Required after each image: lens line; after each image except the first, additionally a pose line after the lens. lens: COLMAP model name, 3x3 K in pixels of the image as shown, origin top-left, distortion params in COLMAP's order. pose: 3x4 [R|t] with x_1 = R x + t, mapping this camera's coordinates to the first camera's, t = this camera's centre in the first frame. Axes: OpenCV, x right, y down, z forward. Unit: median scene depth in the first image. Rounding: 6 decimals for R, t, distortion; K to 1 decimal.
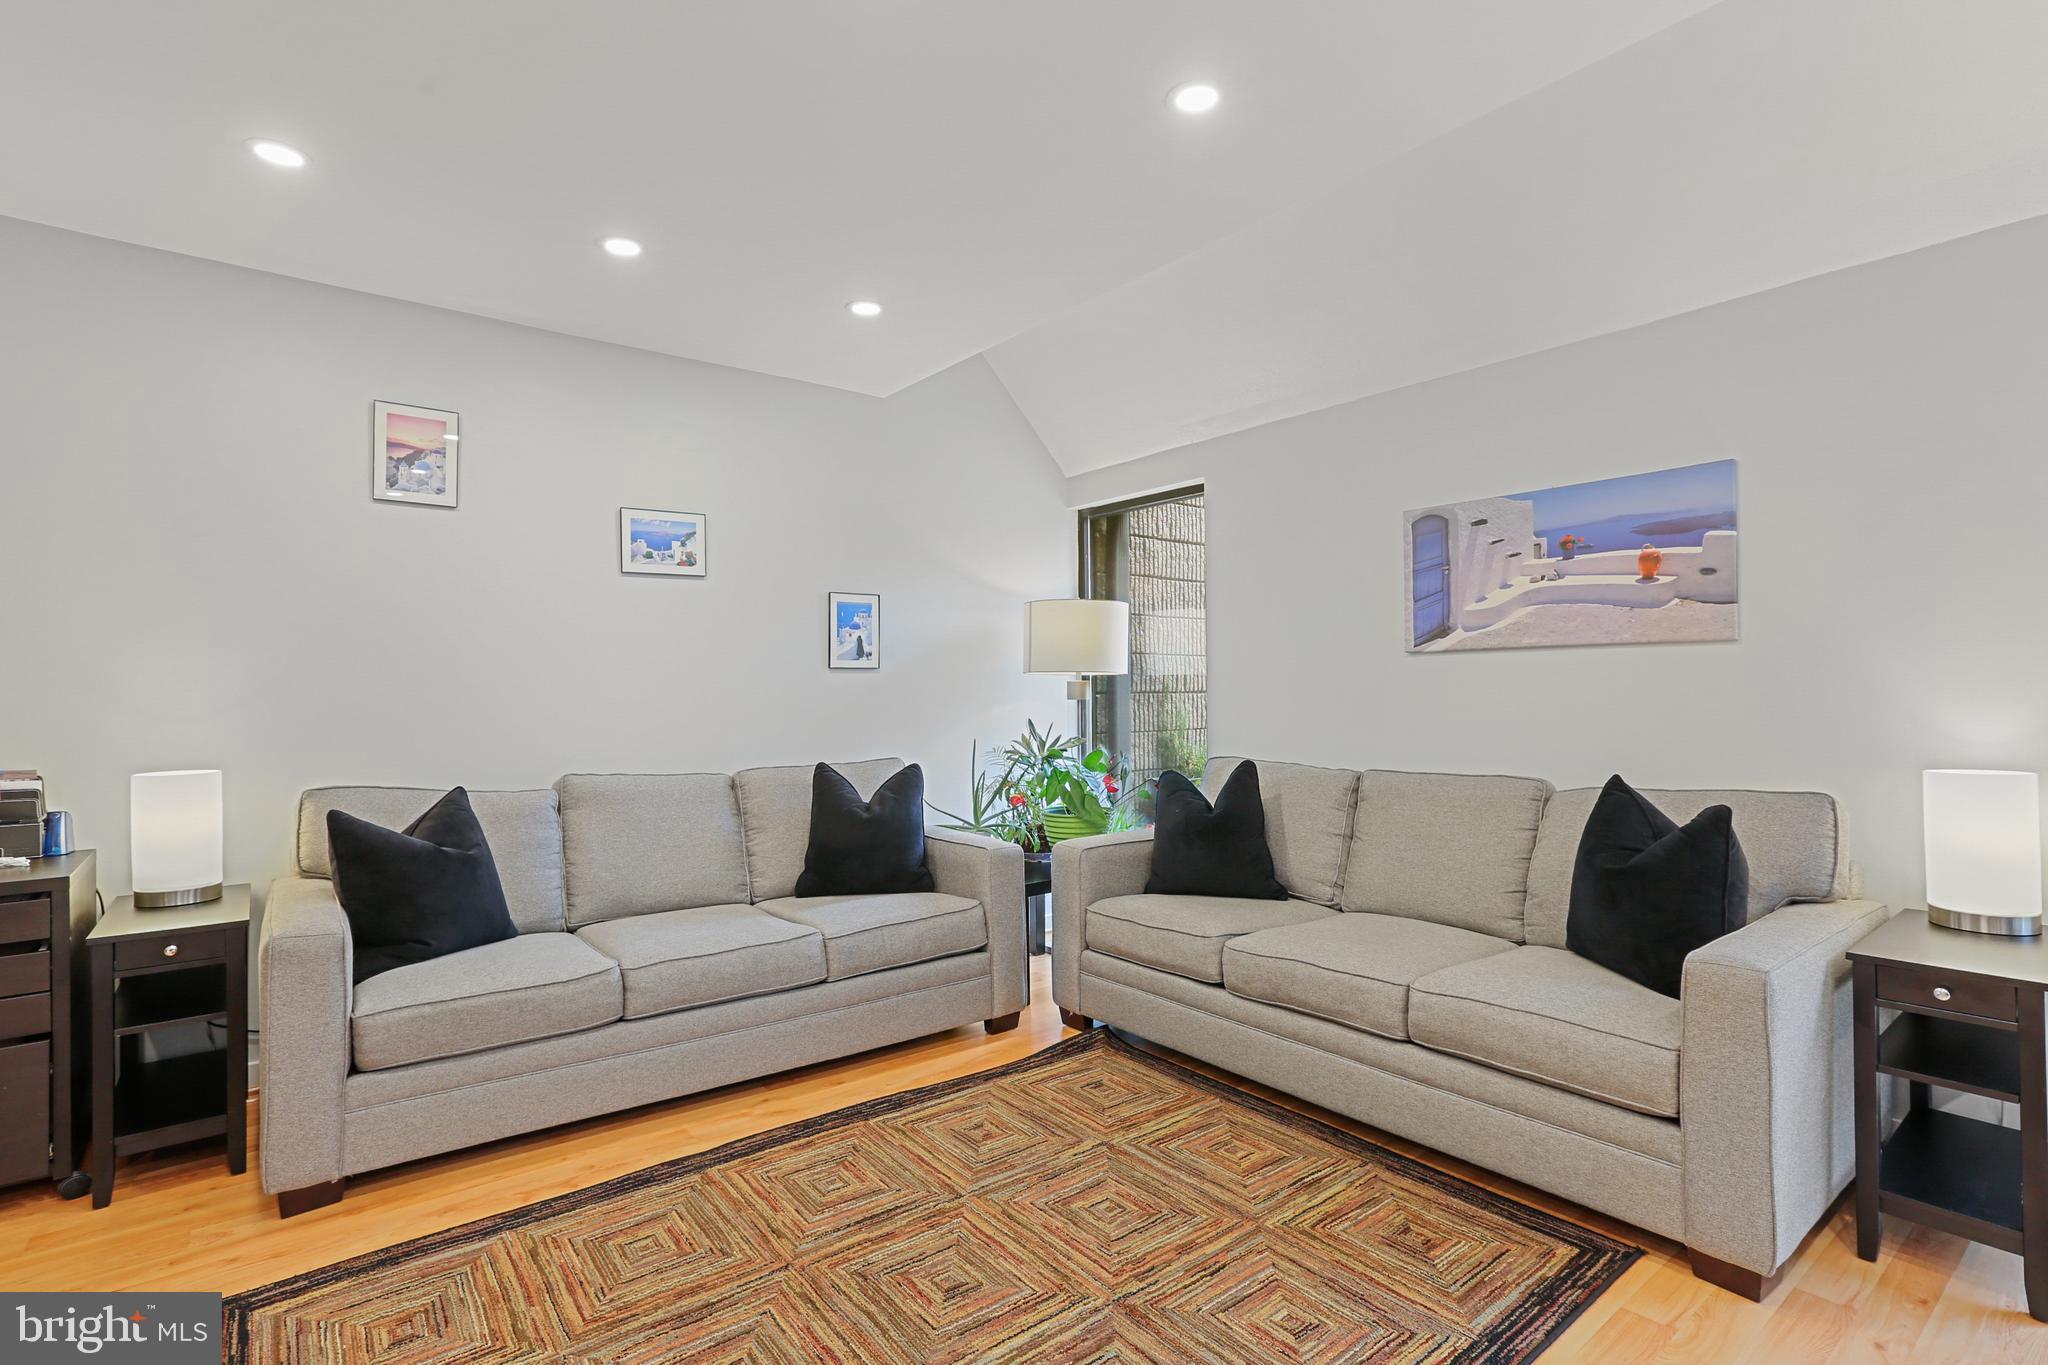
lens RADIAL K [[979.2, 0, 1037.6], [0, 979.2, 689.0], [0, 0, 1]] dist [-0.043039, 0.024884]
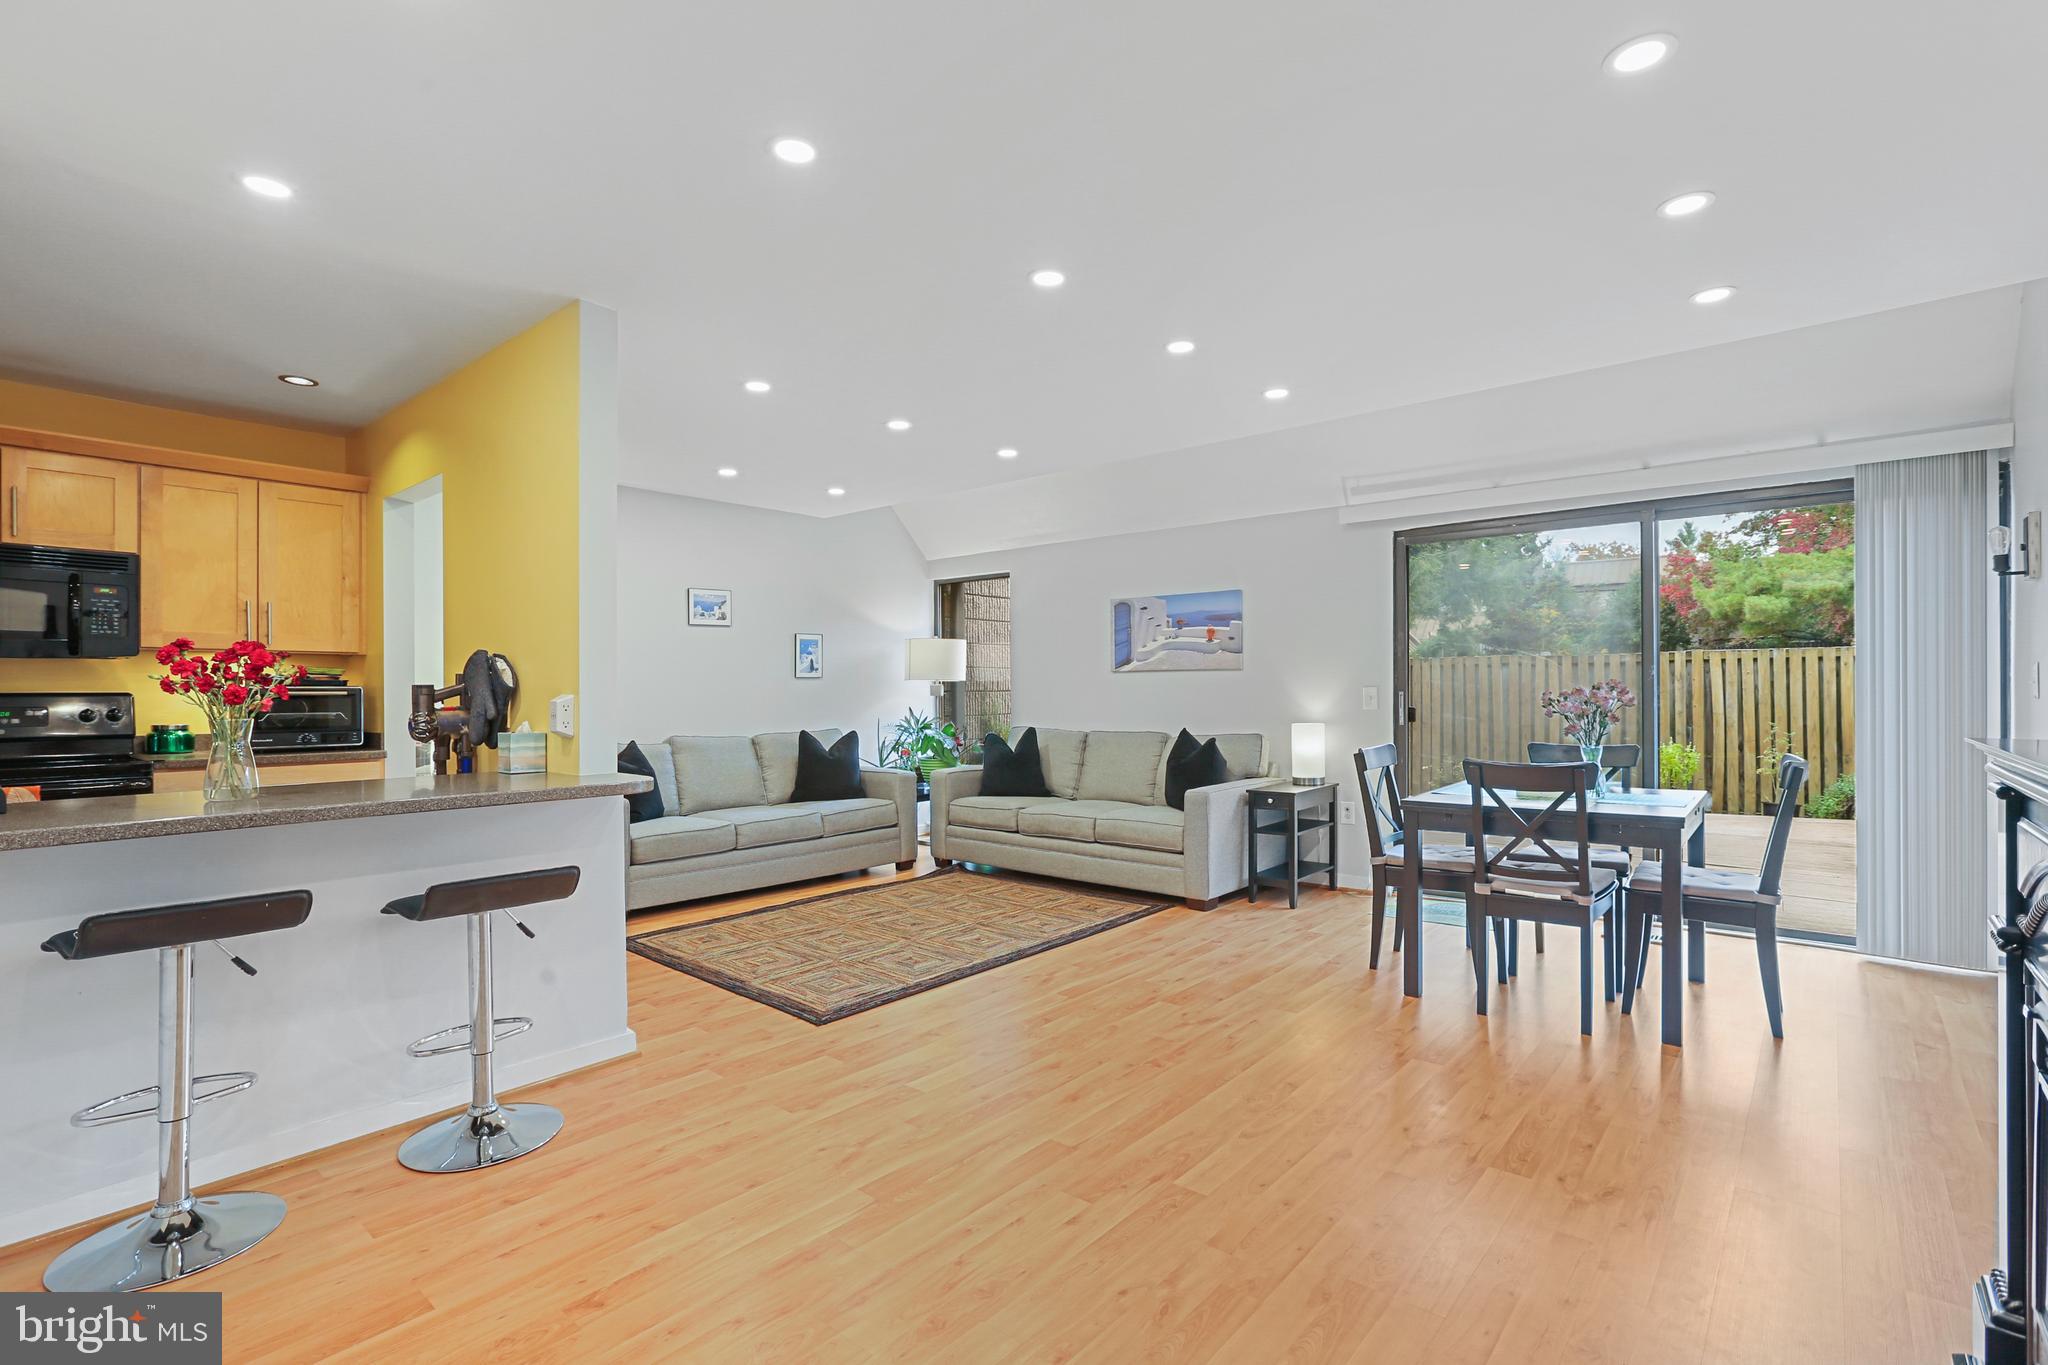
lens RADIAL K [[948.4, 0, 1024.0], [0, 948.4, 682.5], [0, 0, 1]] dist [-0.034424, 0.021817]
pose [[0.983150, 0.002637, 0.182779, -0.158374], [-0.001974, 0.999991, -0.003809, -0.008815], [-0.182788, 0.003384, 0.983147, -0.933547]]
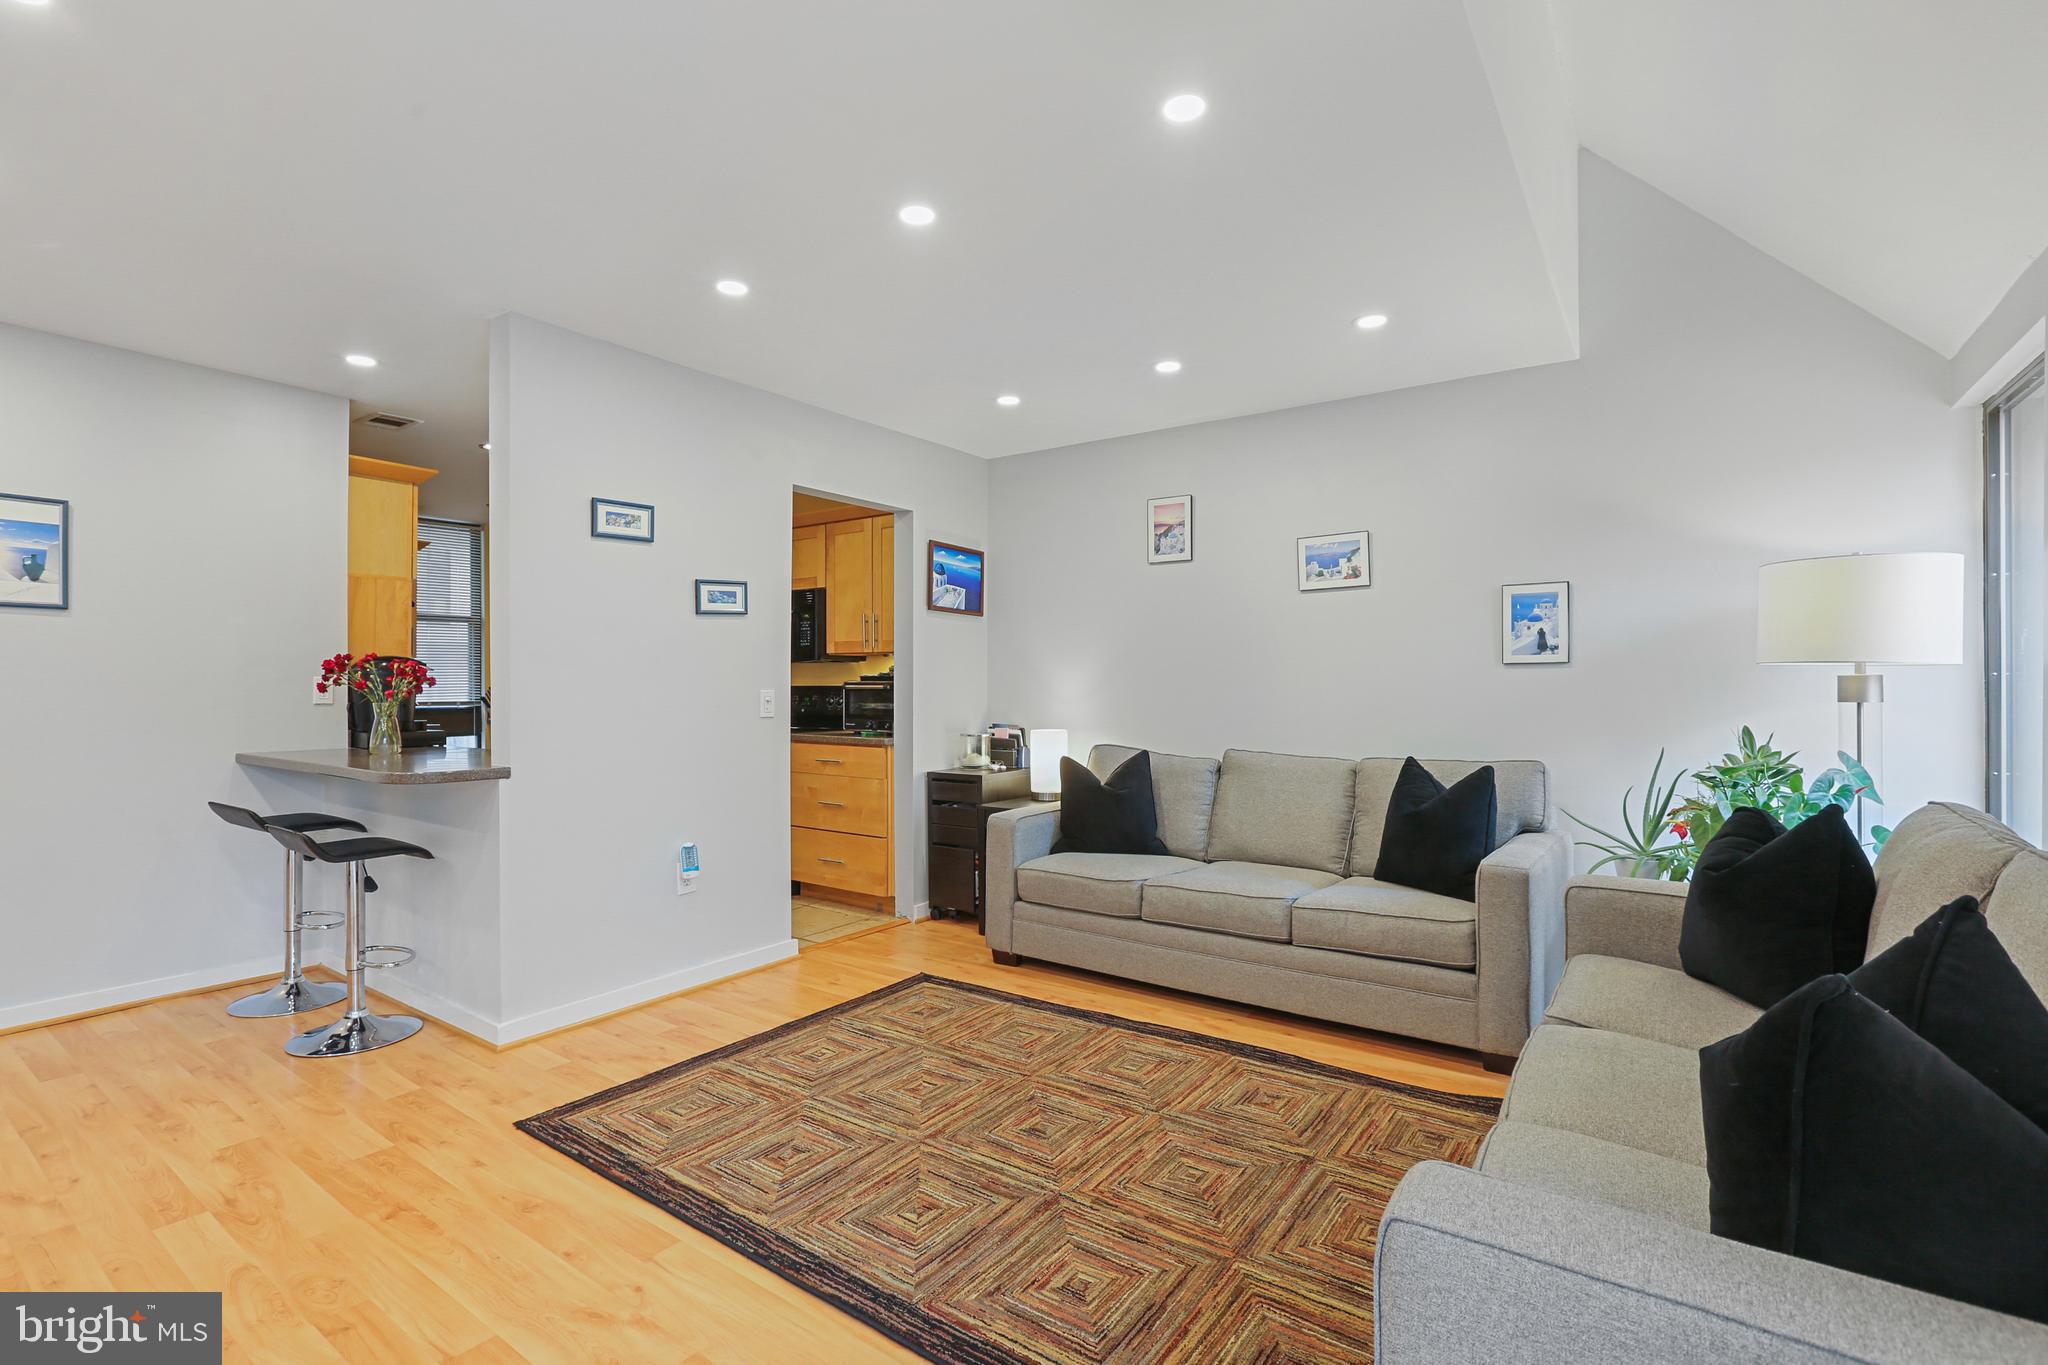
lens RADIAL K [[937.1, 0, 1018.0], [0, 937.1, 685.7], [0, 0, 1]] dist [-0.041999, 0.024777]
pose [[0.272984, 0.004532, -0.962008, 0.701989], [0.001178, 0.999987, 0.005046, -0.006480], [0.962018, -0.002510, 0.272975, 0.375876]]
